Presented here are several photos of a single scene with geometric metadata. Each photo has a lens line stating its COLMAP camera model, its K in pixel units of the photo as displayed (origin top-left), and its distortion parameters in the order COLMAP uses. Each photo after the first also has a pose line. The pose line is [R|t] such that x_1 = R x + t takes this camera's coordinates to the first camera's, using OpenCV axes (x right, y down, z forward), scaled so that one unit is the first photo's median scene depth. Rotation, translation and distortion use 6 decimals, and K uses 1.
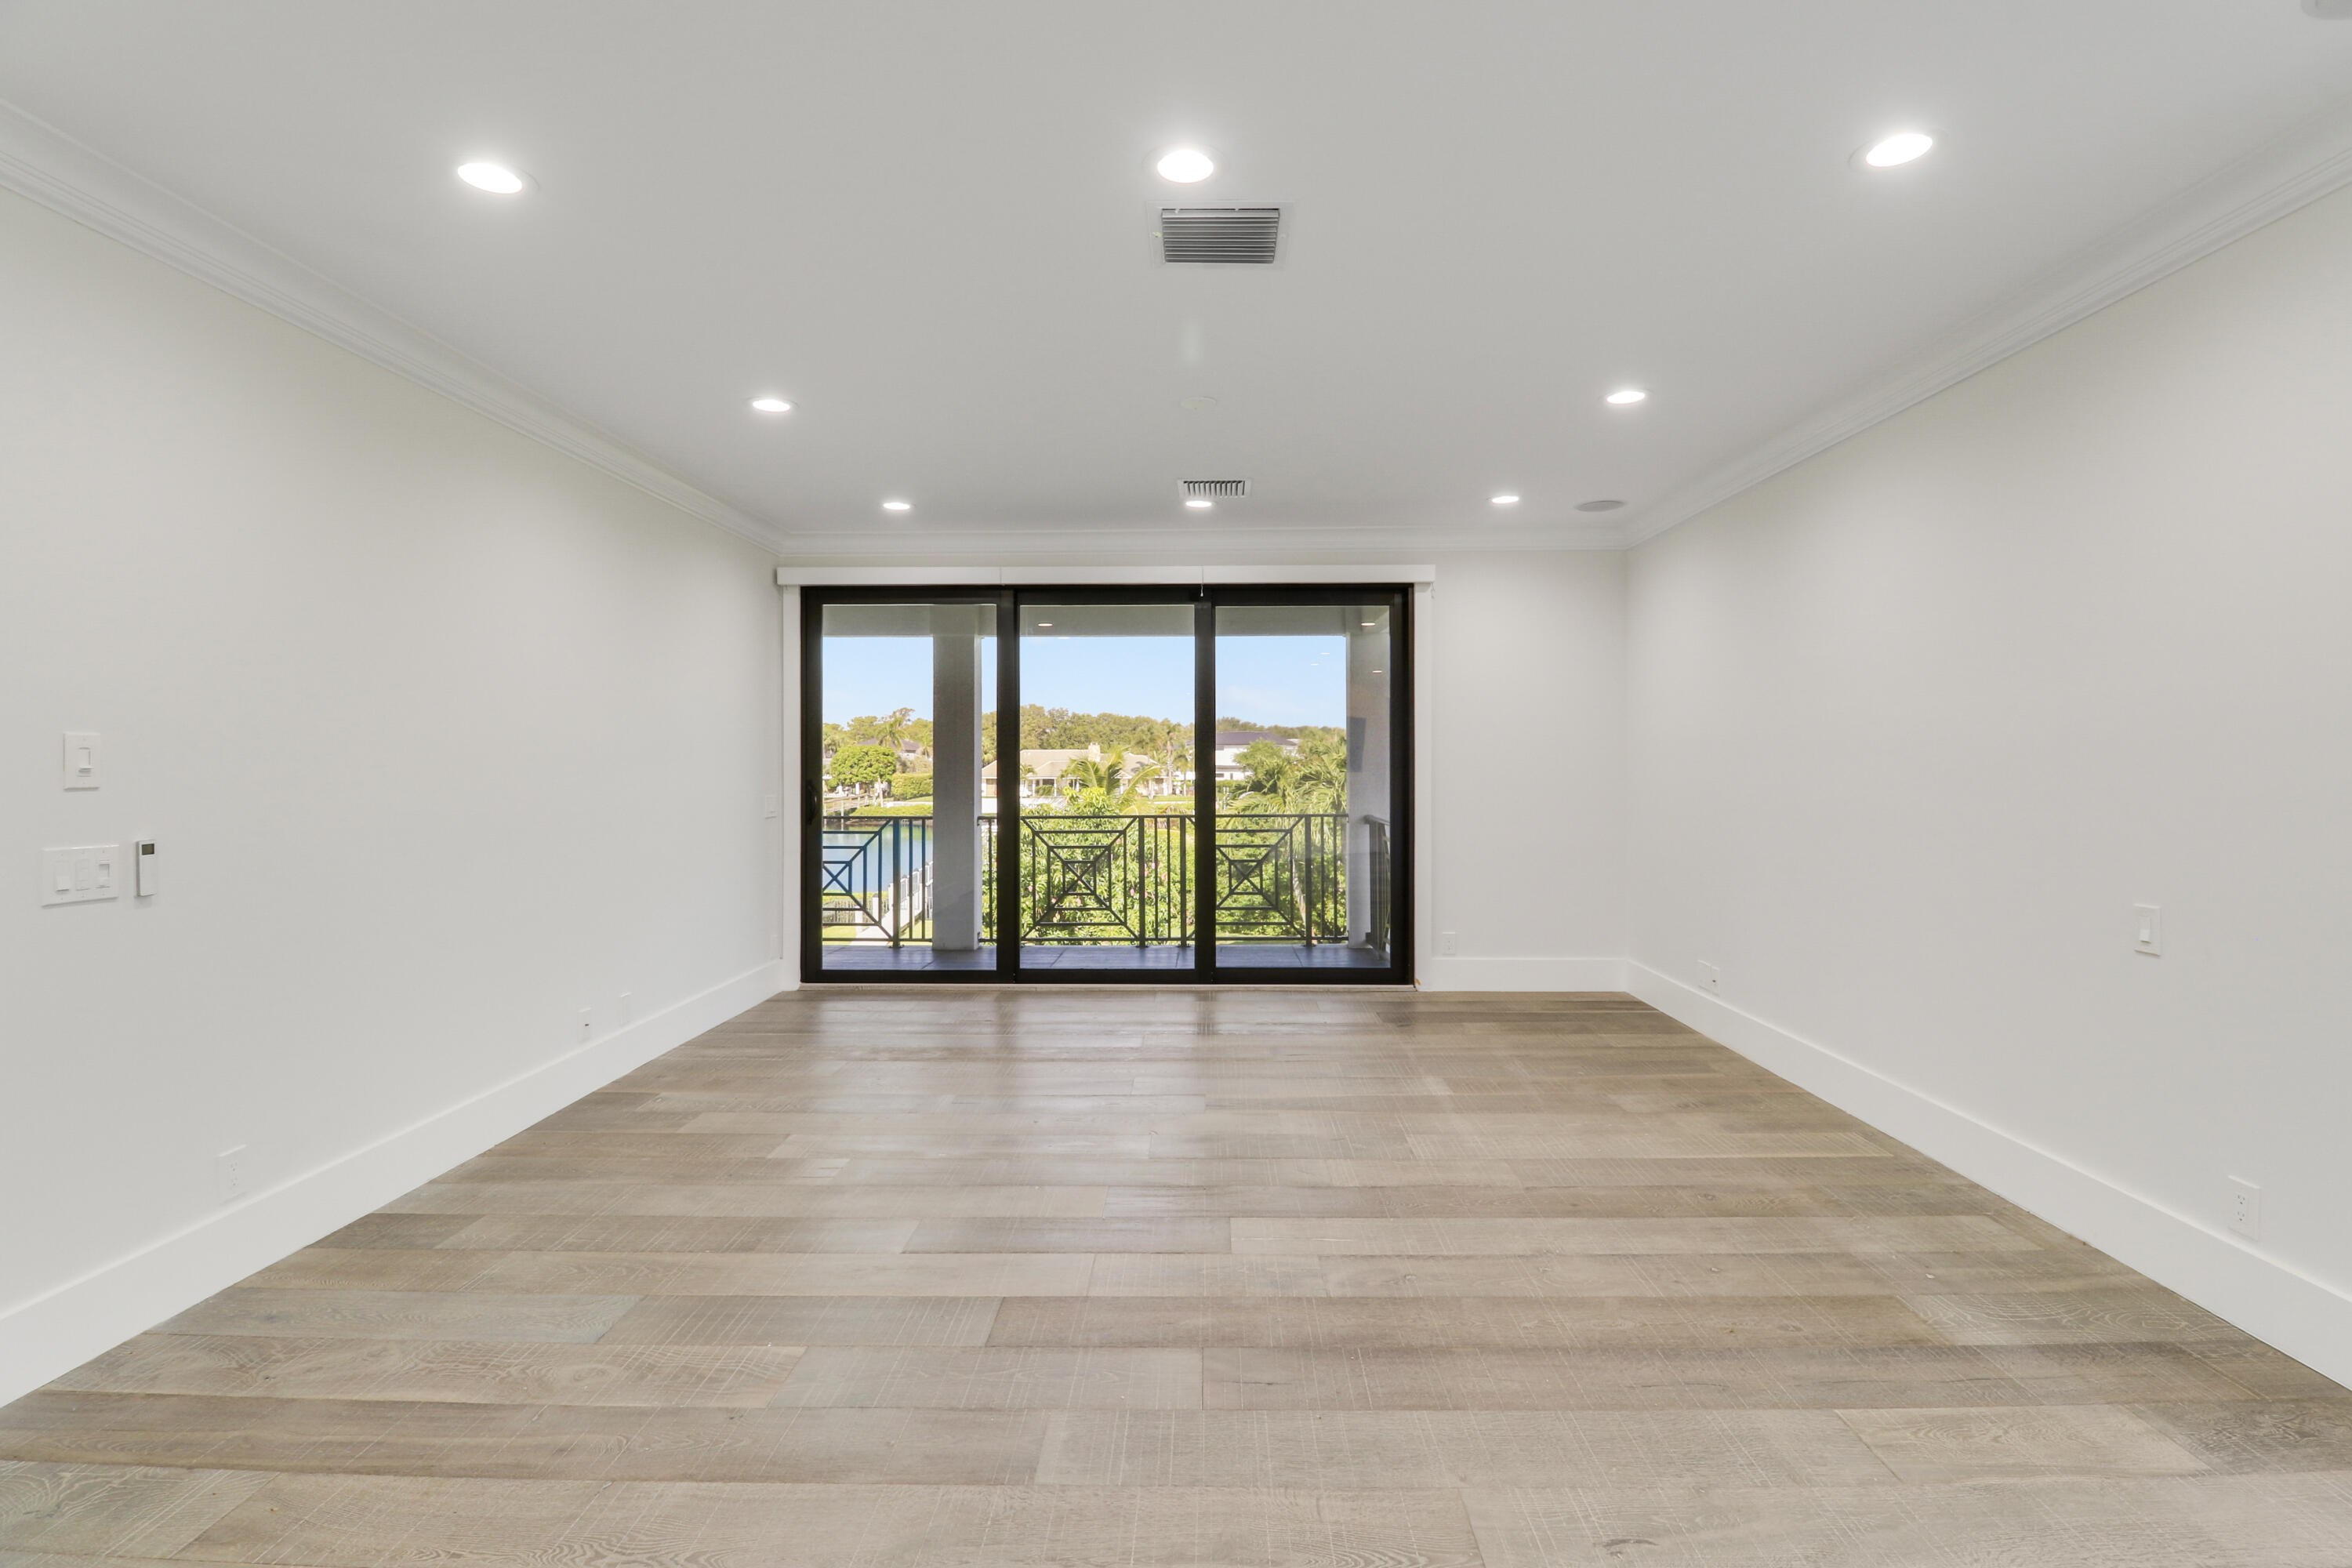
lens RADIAL K [[1100.0, 0, 1172.7], [0, 1100.0, 771.0], [0, 0, 1]] dist [0.001046, -0.010610]
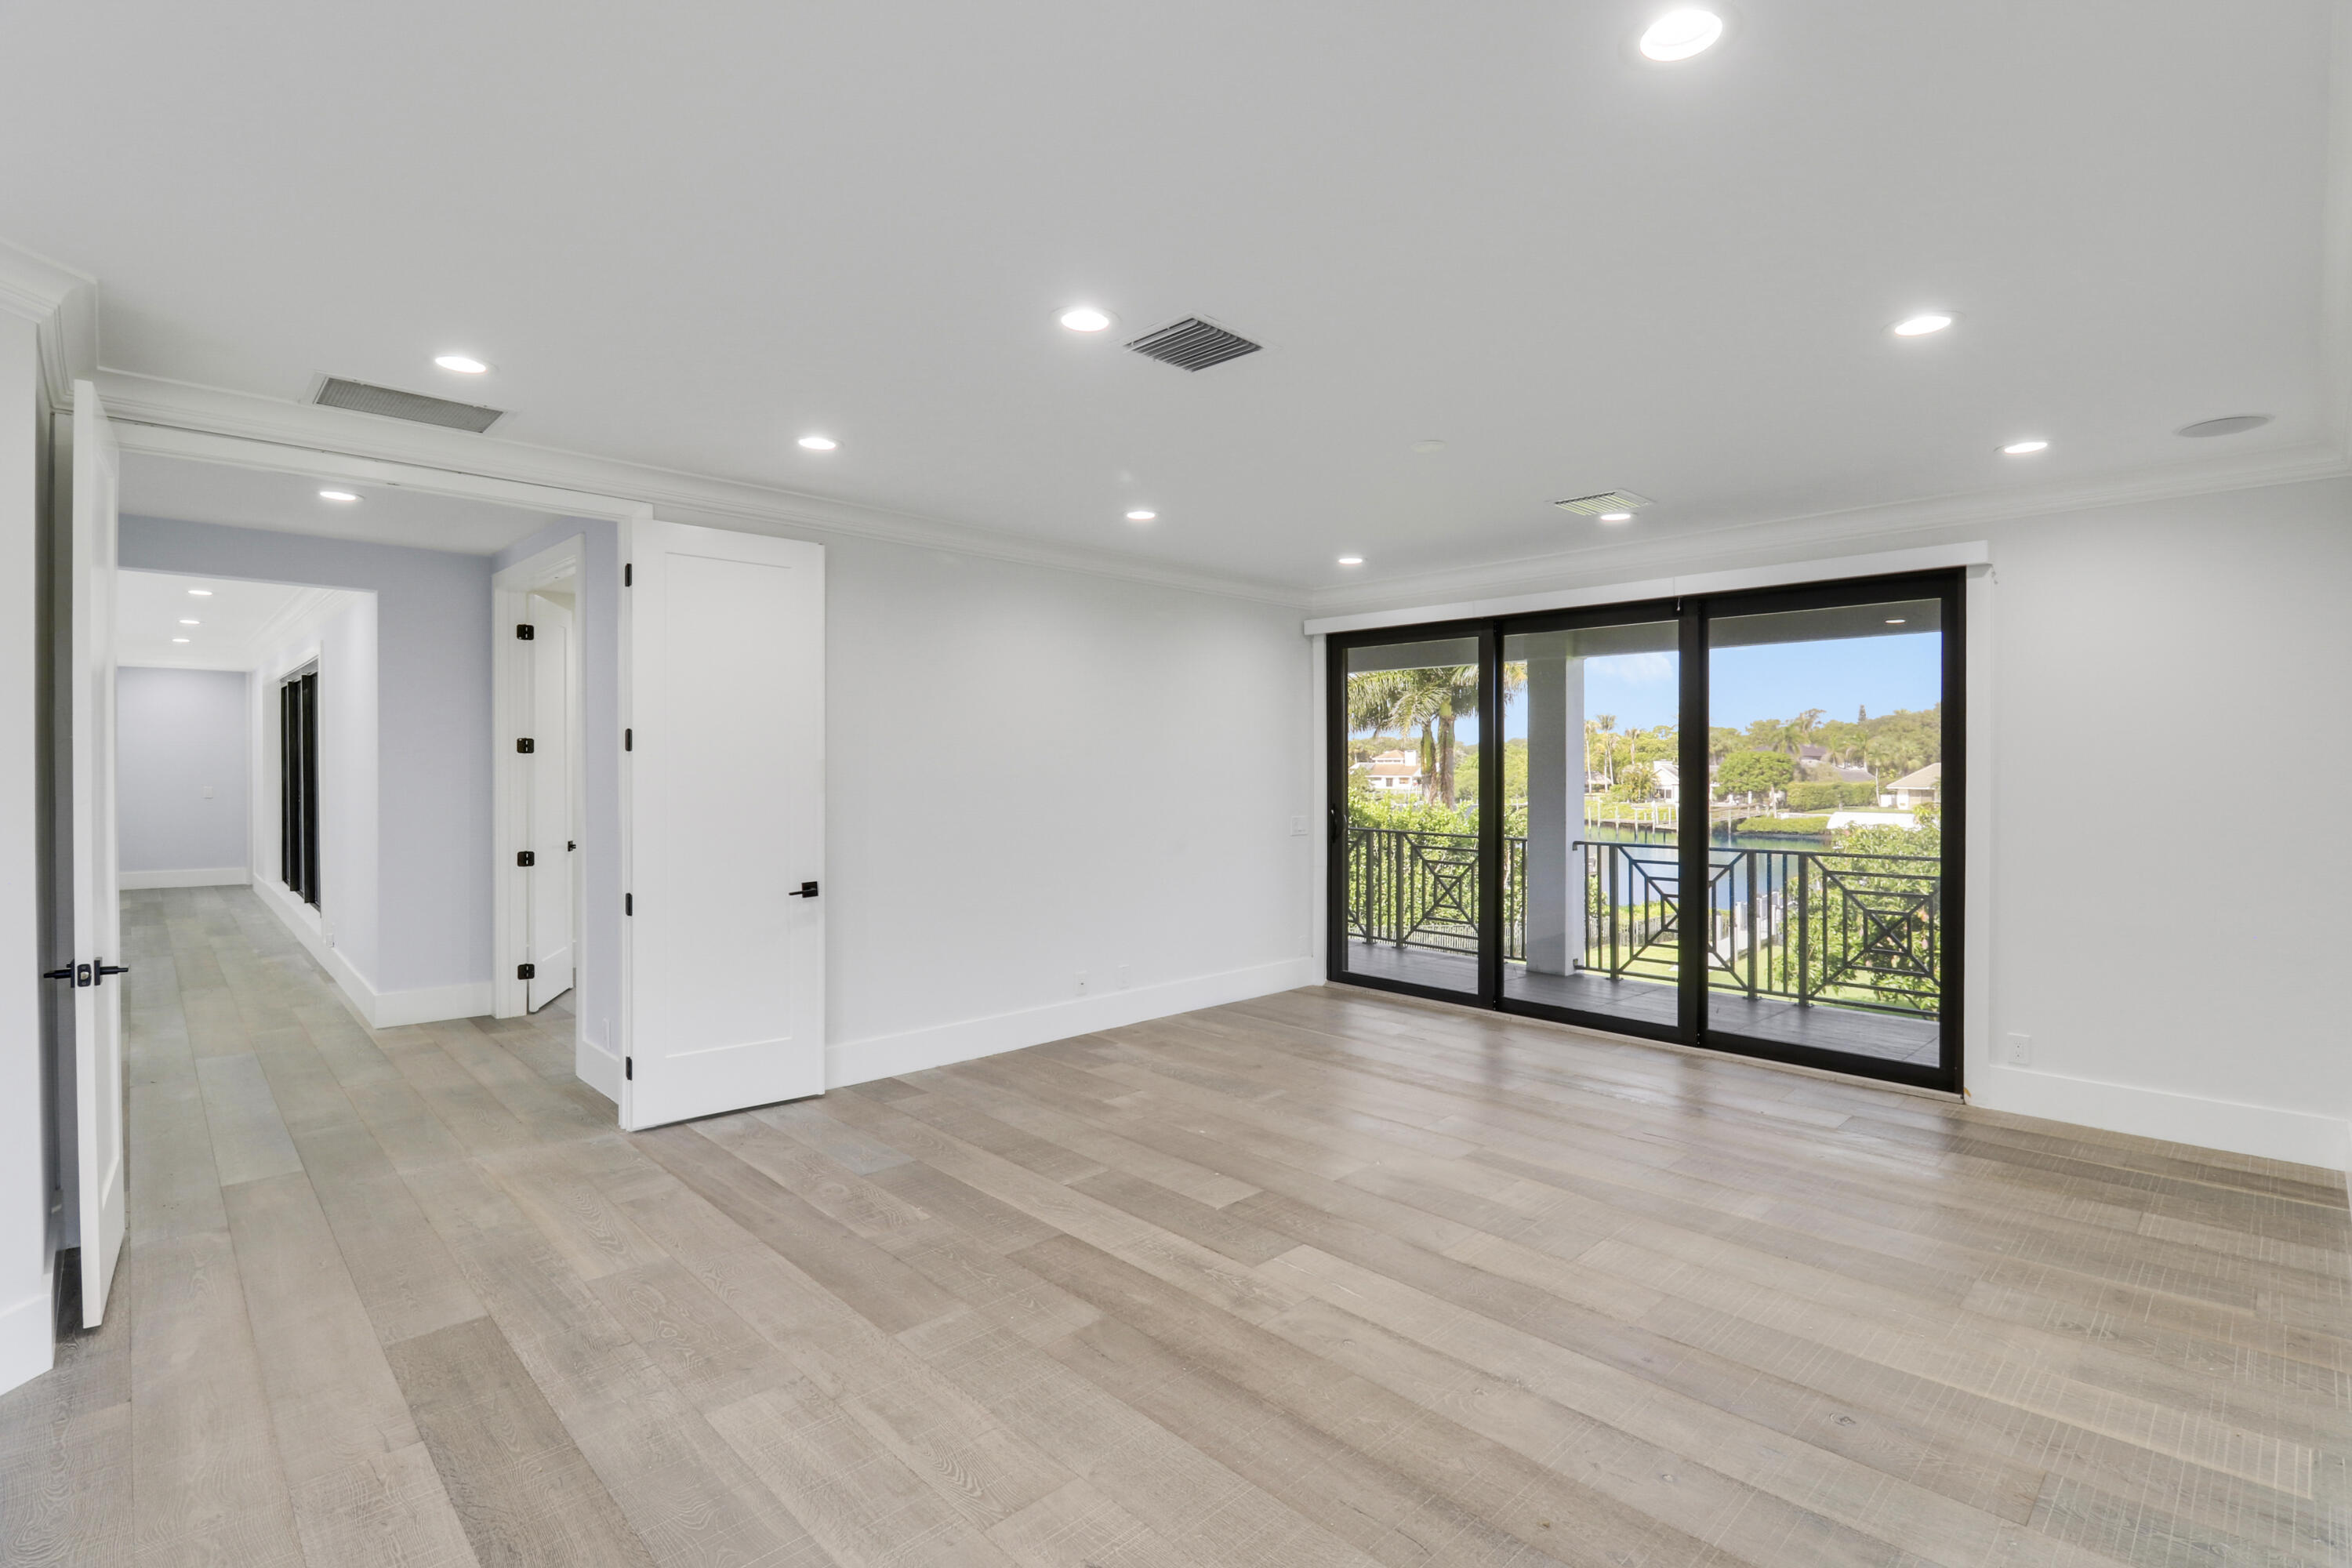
lens RADIAL K [[1090.1, 0, 1191.9], [0, 1090.1, 791.8], [0, 0, 1]] dist [0.000290, -0.013344]
pose [[0.711155, 0.019089, -0.702776, 0.370198], [-0.008640, 0.999793, 0.018414, -0.025255], [0.702982, -0.007023, 0.711173, 0.094340]]
